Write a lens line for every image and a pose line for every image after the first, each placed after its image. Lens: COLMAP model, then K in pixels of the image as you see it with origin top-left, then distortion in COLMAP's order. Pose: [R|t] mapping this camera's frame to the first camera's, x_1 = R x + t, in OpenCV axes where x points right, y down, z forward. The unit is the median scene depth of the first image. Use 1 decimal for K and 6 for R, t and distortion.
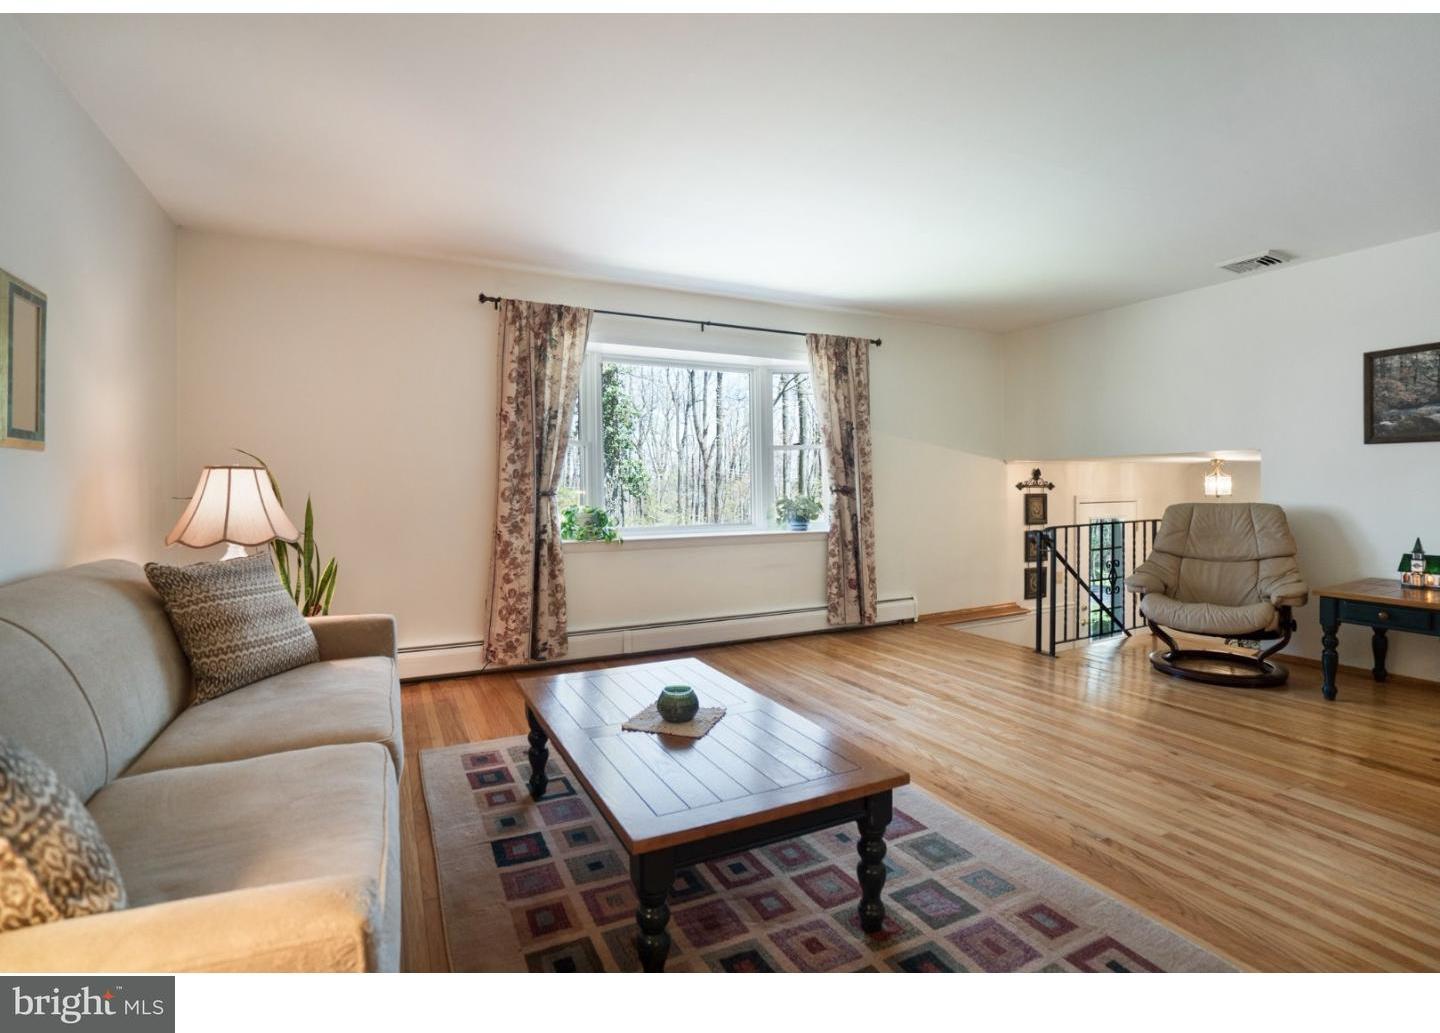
lens RADIAL K [[714.3, 0, 718.2], [0, 714.3, 487.4], [0, 0, 1]] dist [-0.002247, -0.000082]
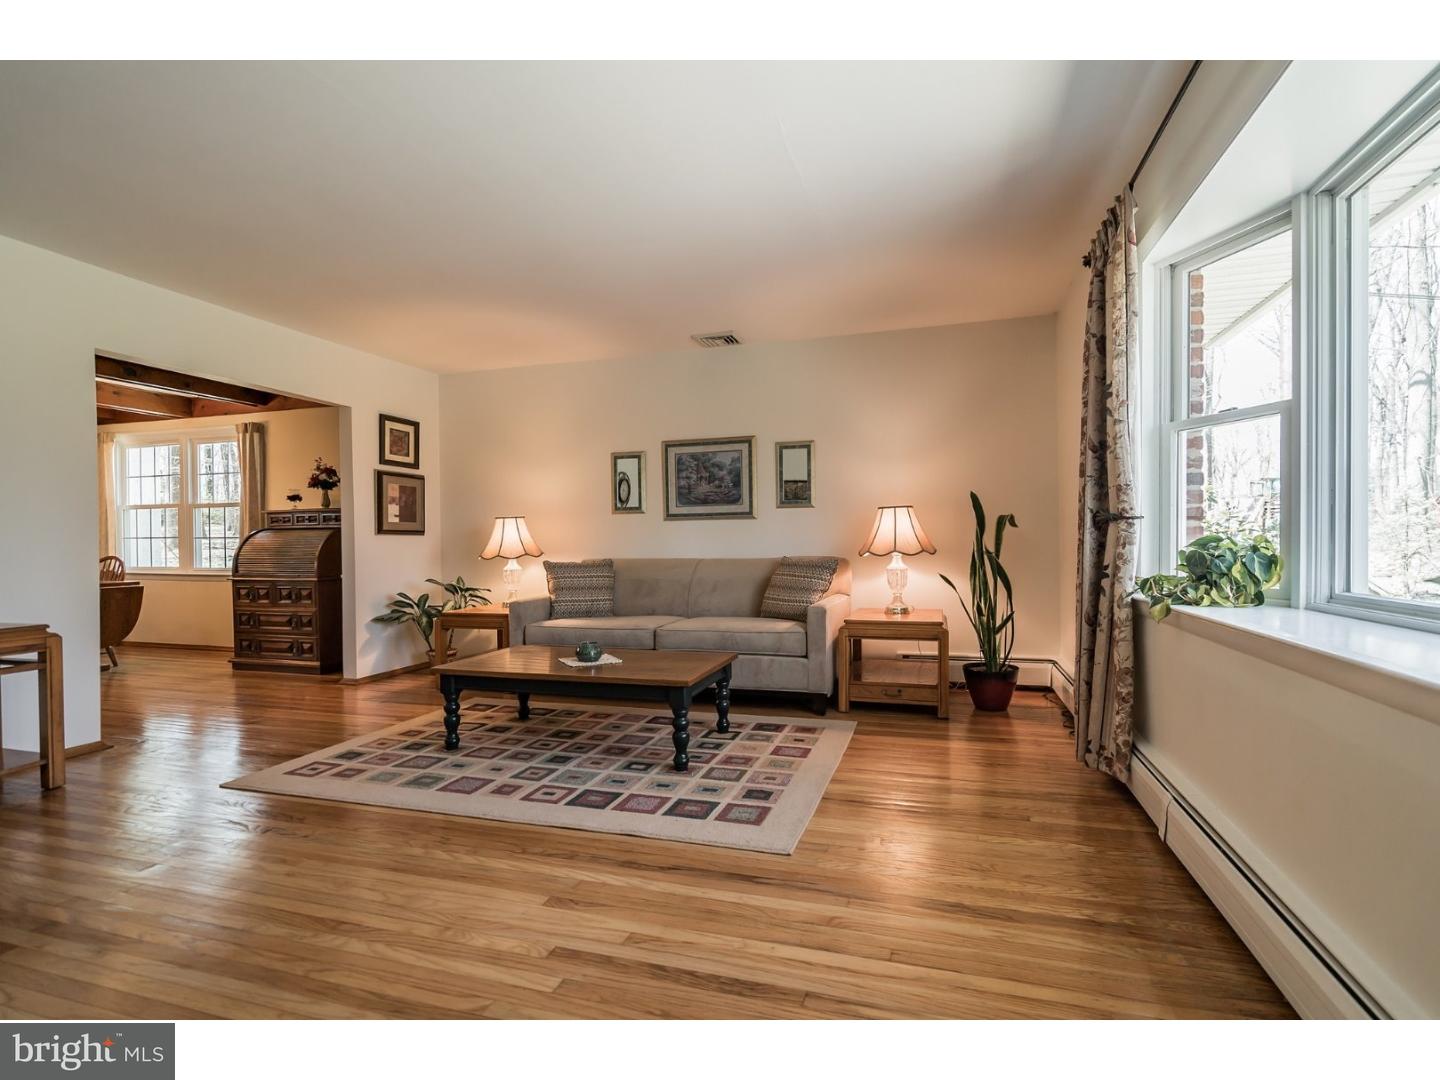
lens RADIAL K [[663.6, 0, 724.3], [0, 663.6, 542.4], [0, 0, 1]] dist [0.026268, 0.000308]
pose [[-0.689008, 0.015096, -0.724597, 0.877546], [0.011504, 0.999885, 0.009892, 0.051021], [0.724662, -0.001520, -0.689102, 2.426442]]
